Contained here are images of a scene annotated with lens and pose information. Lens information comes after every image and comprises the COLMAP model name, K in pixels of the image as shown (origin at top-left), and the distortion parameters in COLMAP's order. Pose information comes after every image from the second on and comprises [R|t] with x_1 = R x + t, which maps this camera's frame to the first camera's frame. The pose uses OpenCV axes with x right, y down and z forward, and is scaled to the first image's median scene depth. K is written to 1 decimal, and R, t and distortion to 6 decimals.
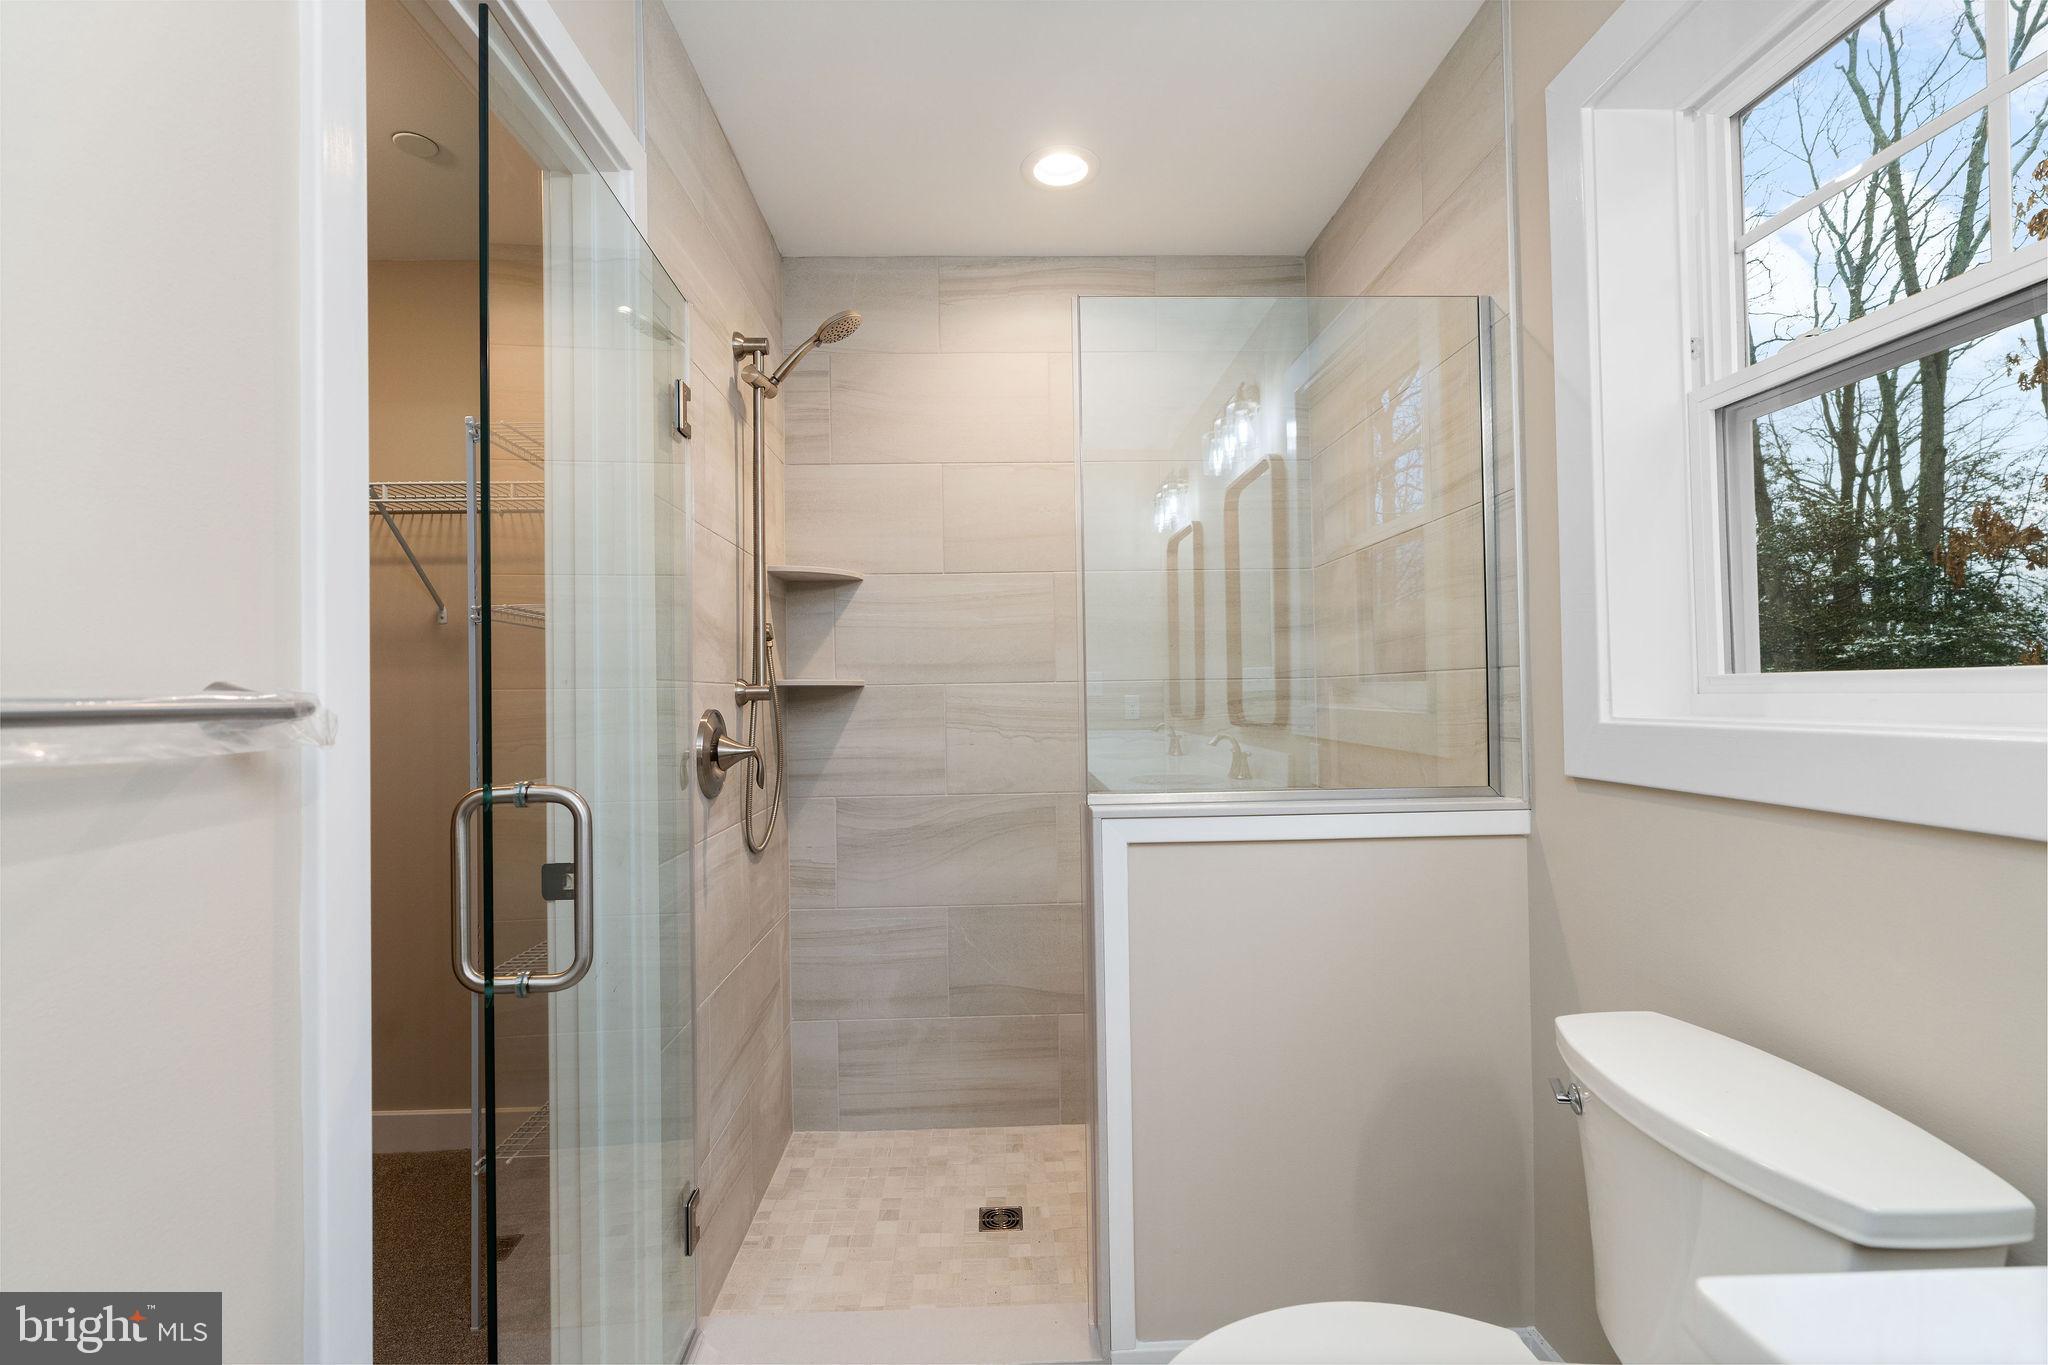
lens RADIAL K [[920.9, 0, 1019.9], [0, 920.9, 680.4], [0, 0, 1]] dist [-0.008461, 0.001721]
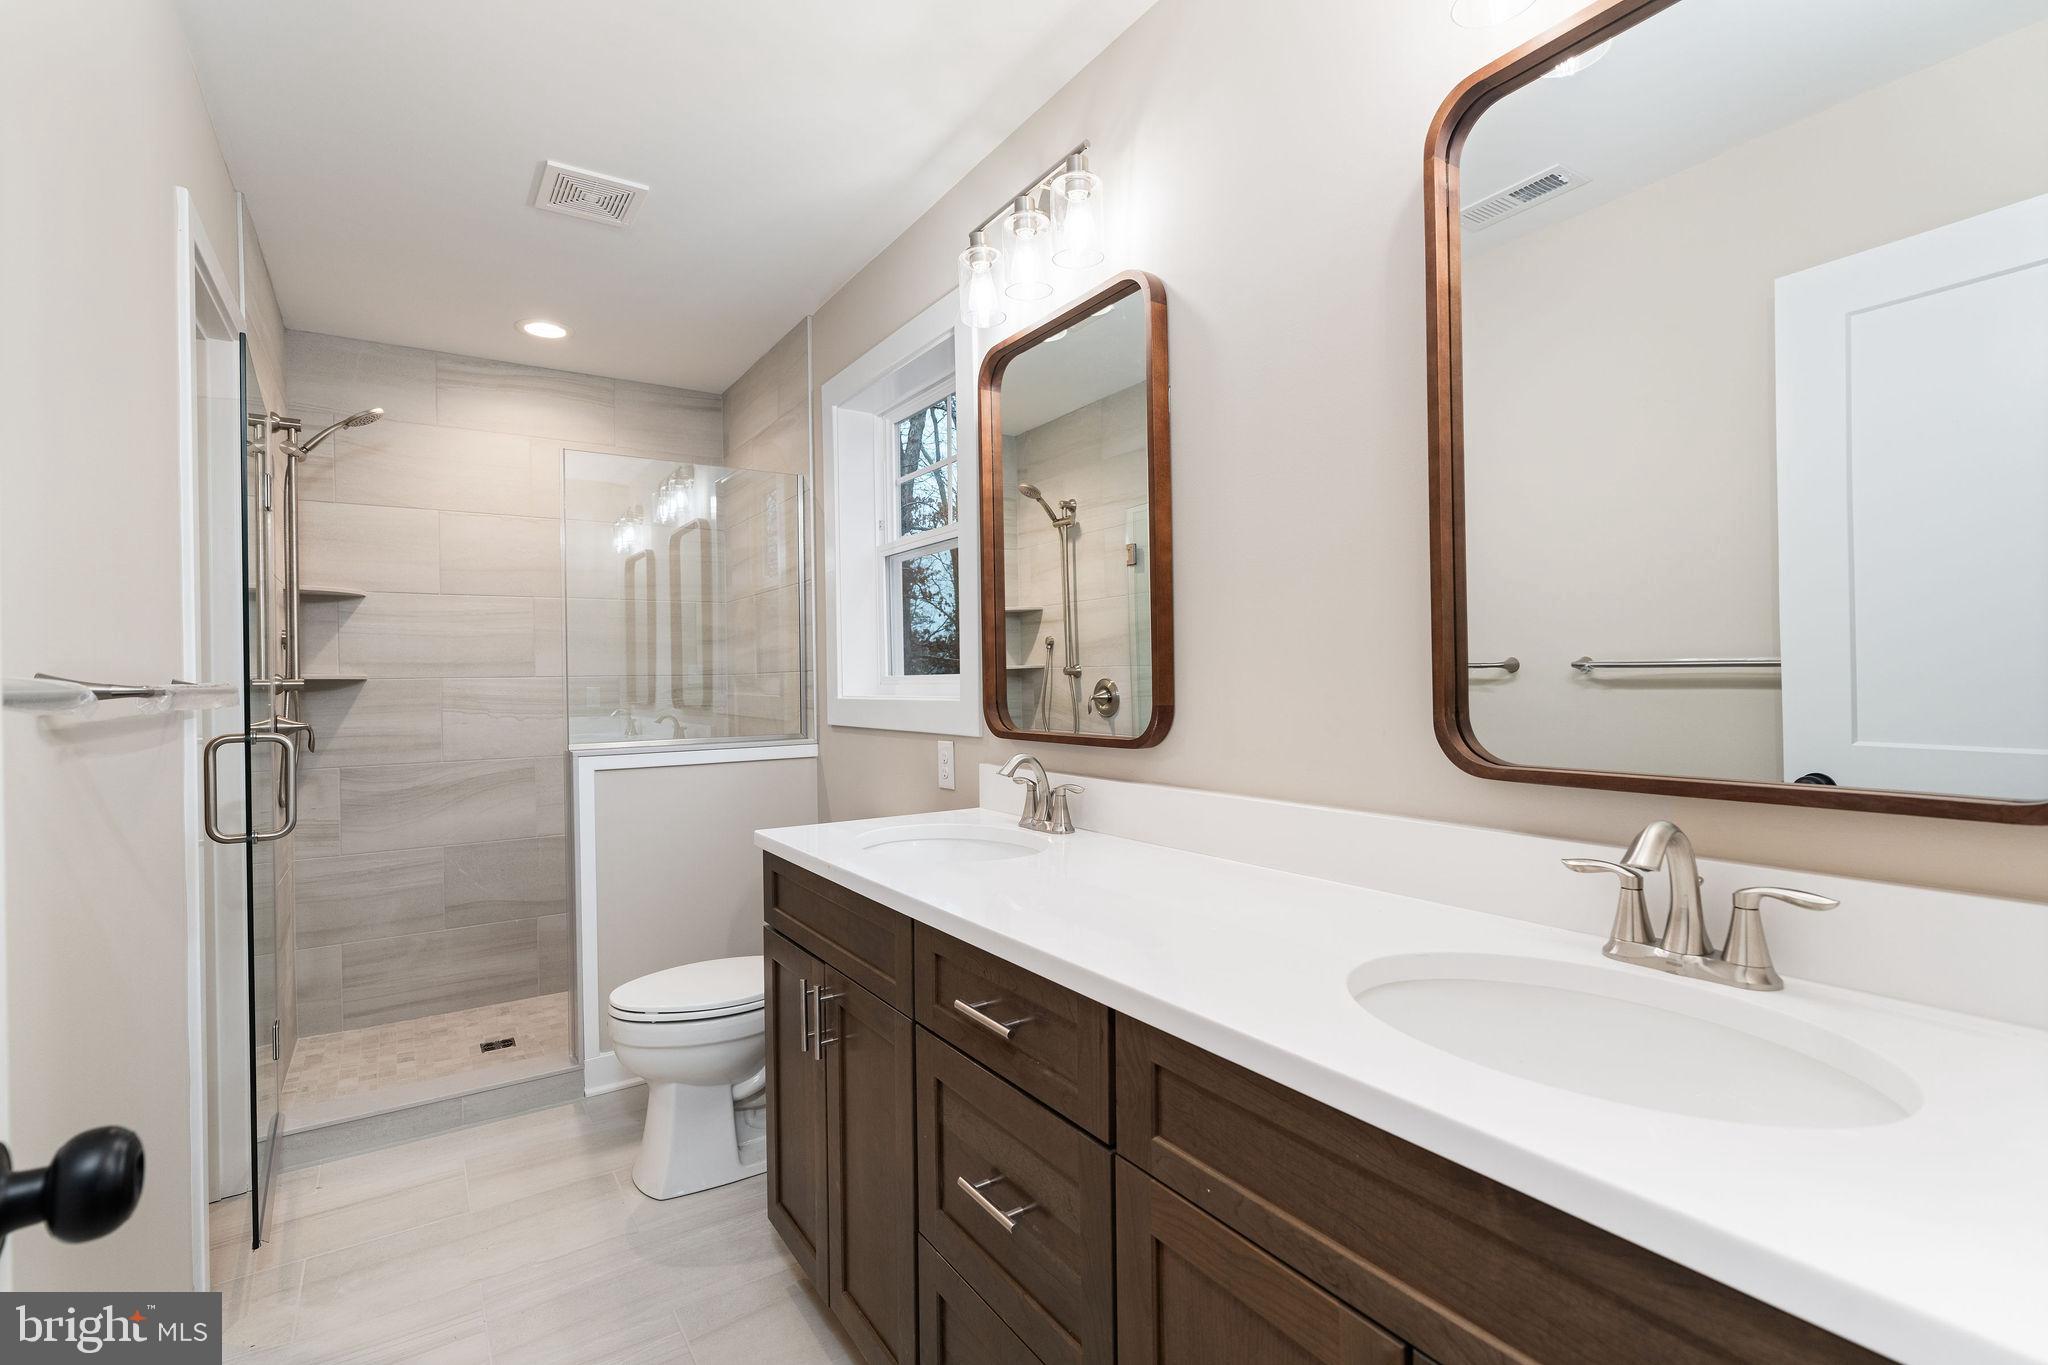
lens RADIAL K [[920.9, 0, 1019.9], [0, 920.9, 680.4], [0, 0, 1]] dist [-0.008461, 0.001721]
pose [[0.847138, 0.001787, 0.531371, -0.078606], [-0.006520, 0.999954, 0.007033, -0.007571], [-0.531334, -0.009422, 0.847110, -0.561351]]
